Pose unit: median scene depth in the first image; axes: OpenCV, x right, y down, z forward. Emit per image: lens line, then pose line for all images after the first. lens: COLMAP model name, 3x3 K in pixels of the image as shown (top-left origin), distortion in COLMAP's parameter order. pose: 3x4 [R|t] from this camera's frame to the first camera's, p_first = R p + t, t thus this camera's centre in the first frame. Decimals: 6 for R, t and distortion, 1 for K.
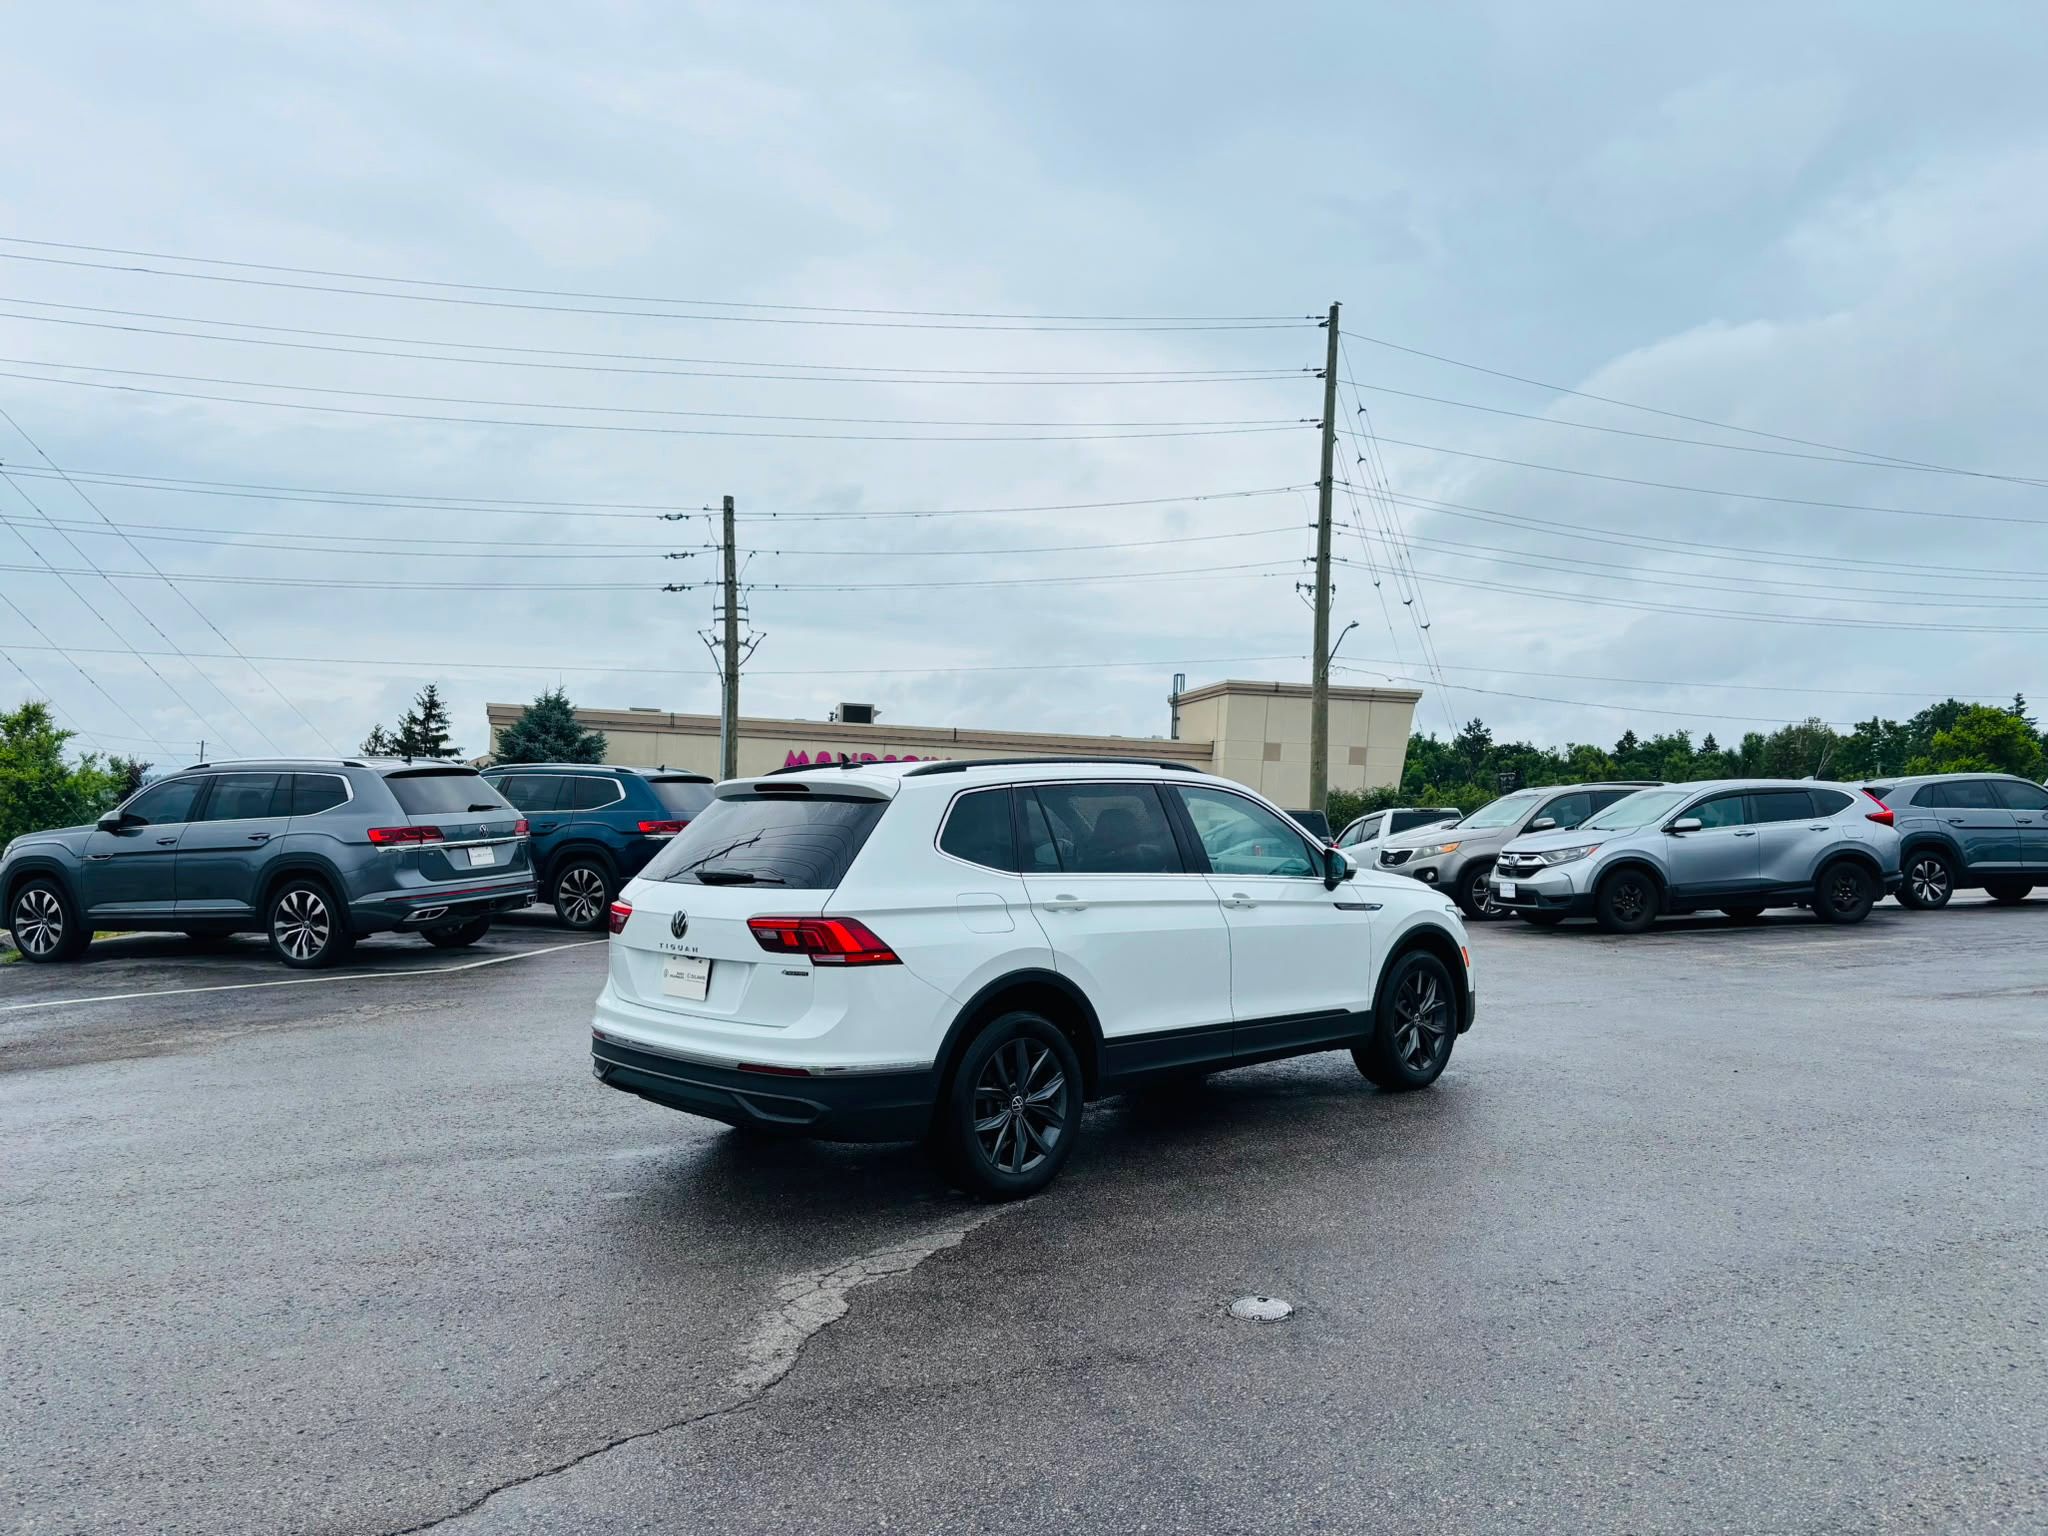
lens RADIAL K [[1546.8, 0, 1016.5], [0, 1546.8, 774.4], [0, 0, 1]] dist [0.036231, -0.029436]
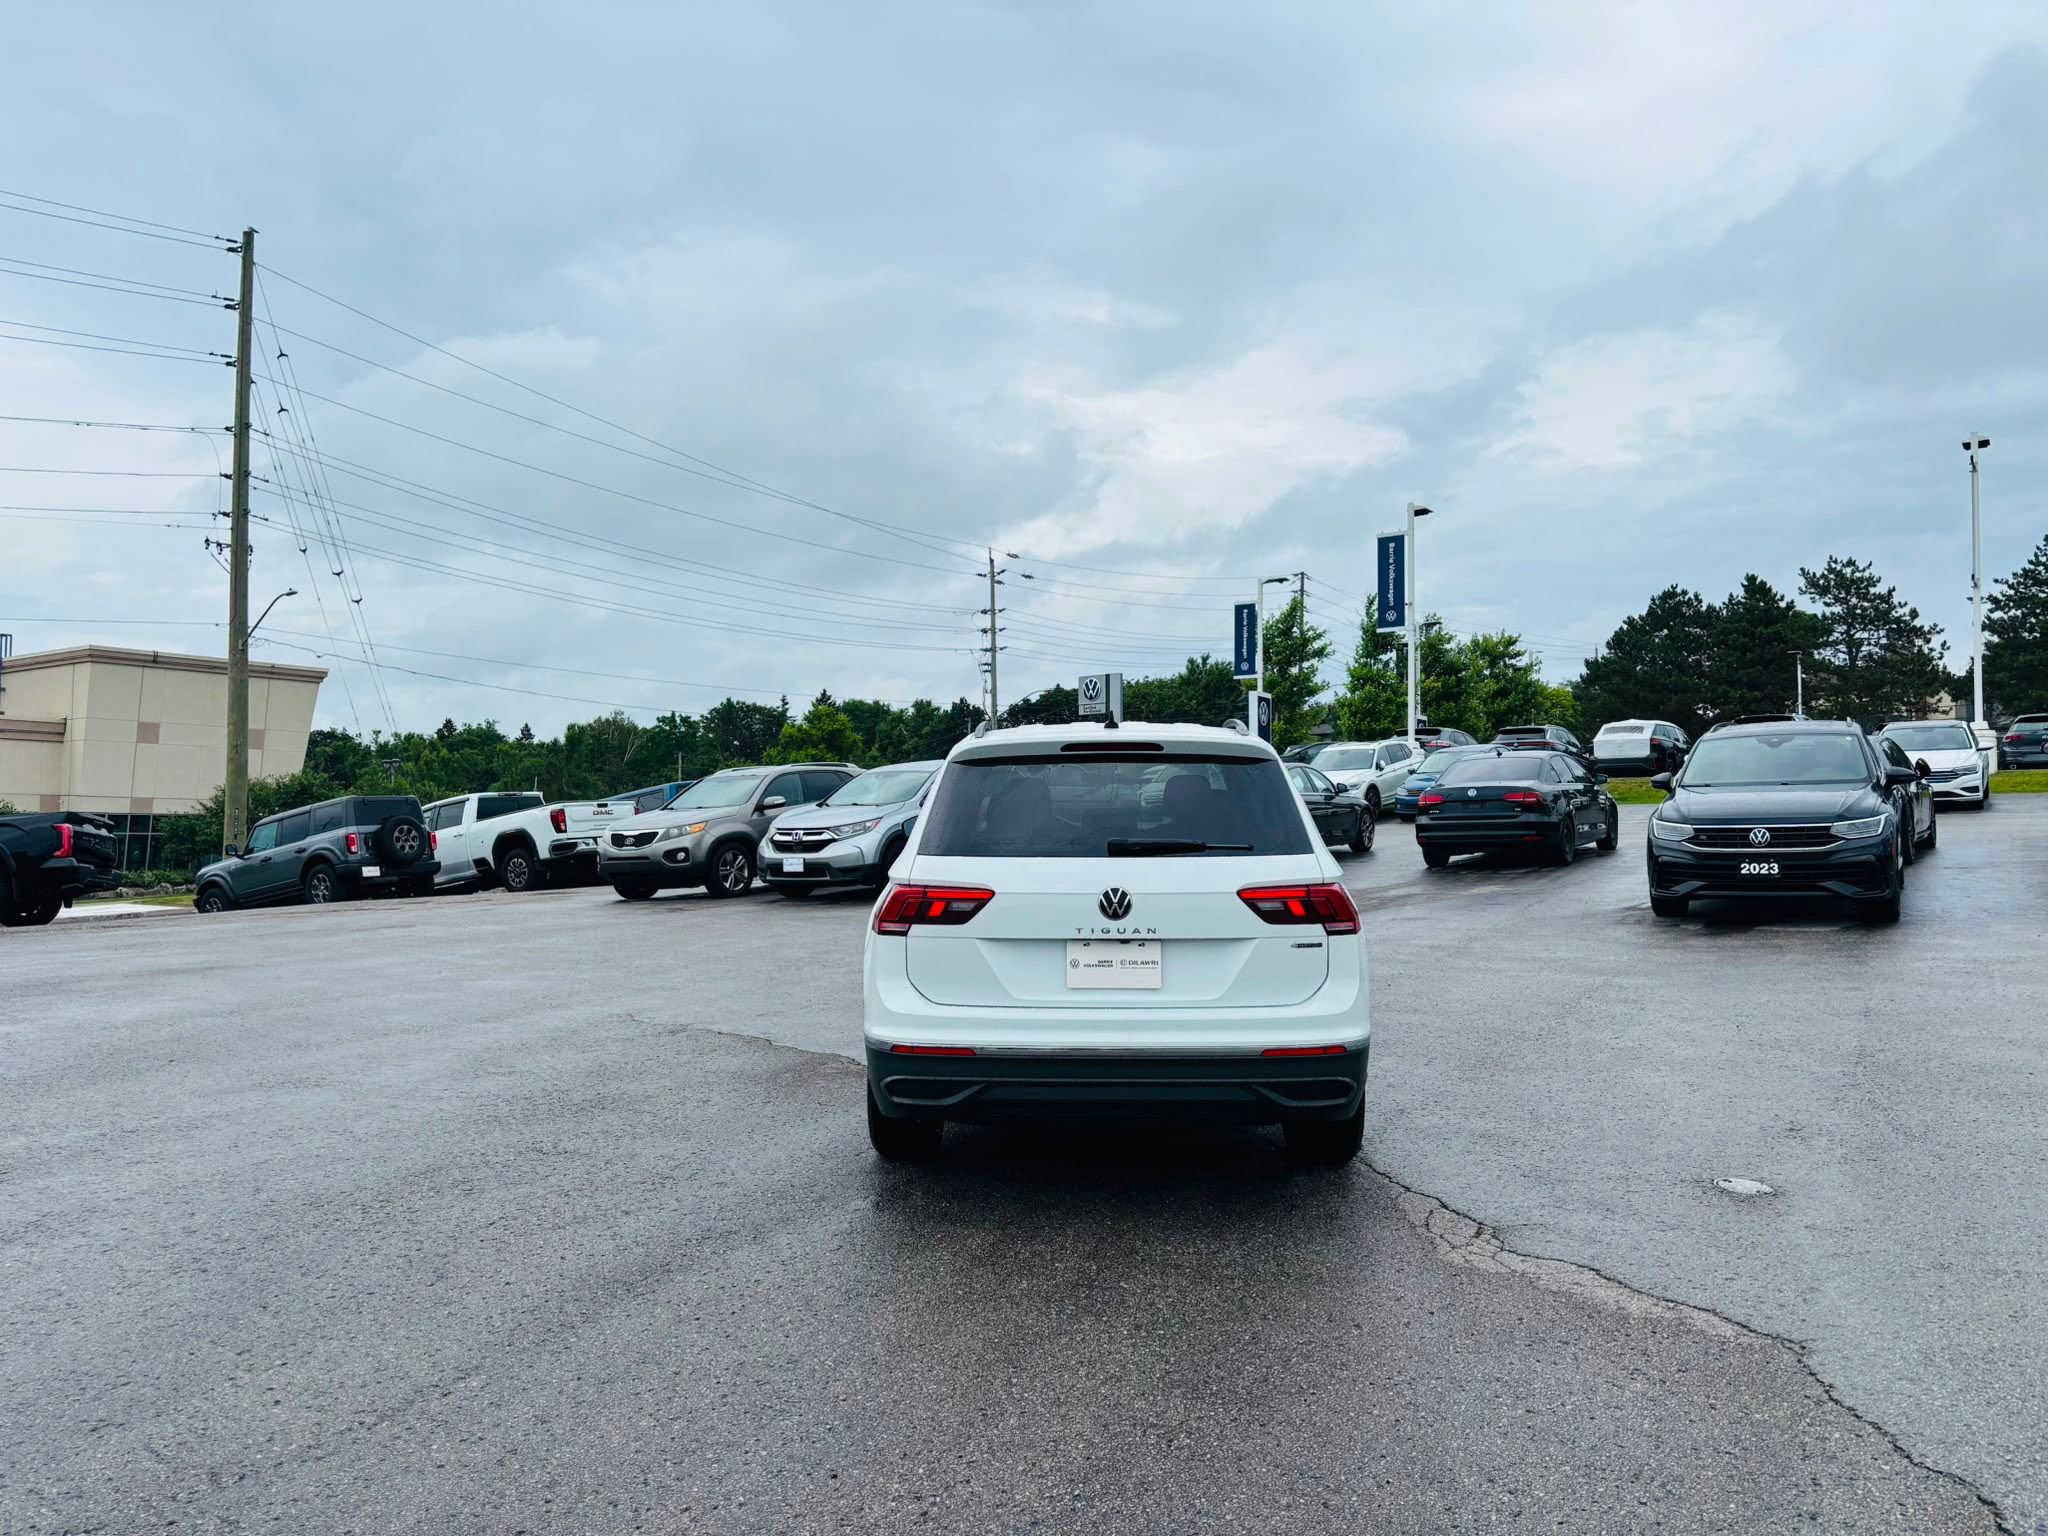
lens RADIAL K [[1546.8, 0, 1014.2], [0, 1546.8, 786.4], [0, 0, 1]] dist [0.036231, -0.029436]
pose [[0.726534, -0.007309, 0.687091, -0.093477], [-0.002906, 0.999902, 0.013709, 0.002286], [-0.687124, -0.011957, 0.726442, 0.046694]]
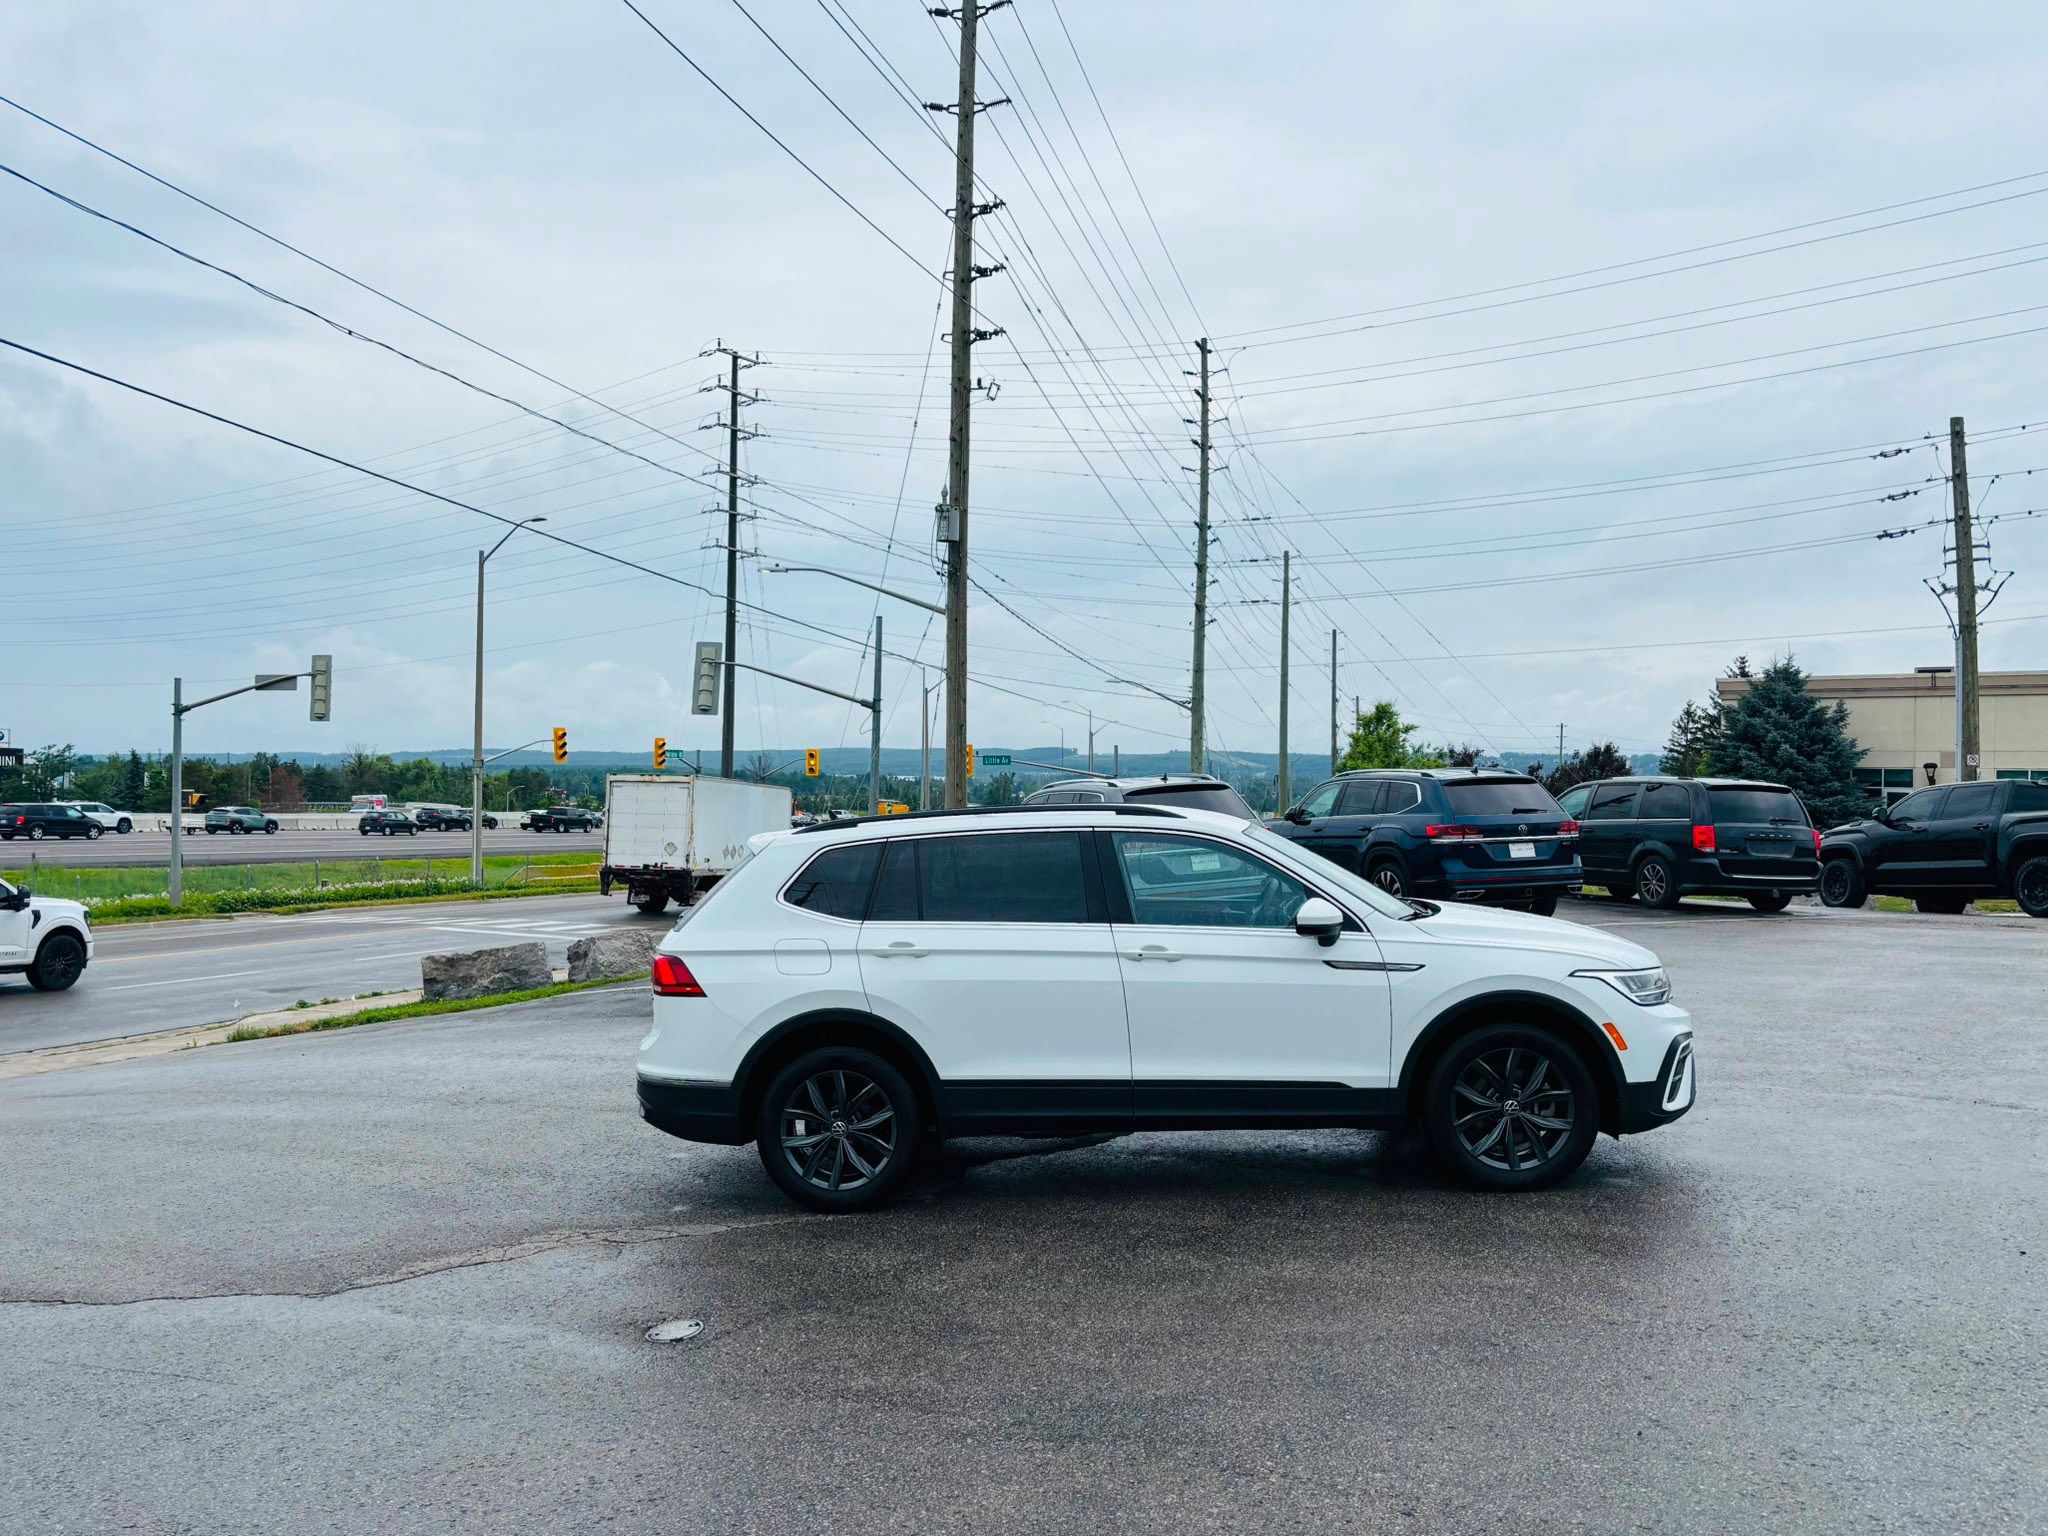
lens RADIAL K [[1546.8, 0, 1031.6], [0, 1546.8, 773.8], [0, 0, 1]] dist [0.036231, -0.029436]
pose [[0.671766, -0.031389, -0.740098, 0.123743], [0.044100, 0.999024, -0.002342, -0.004595], [0.739450, -0.031064, 0.672495, 0.047532]]
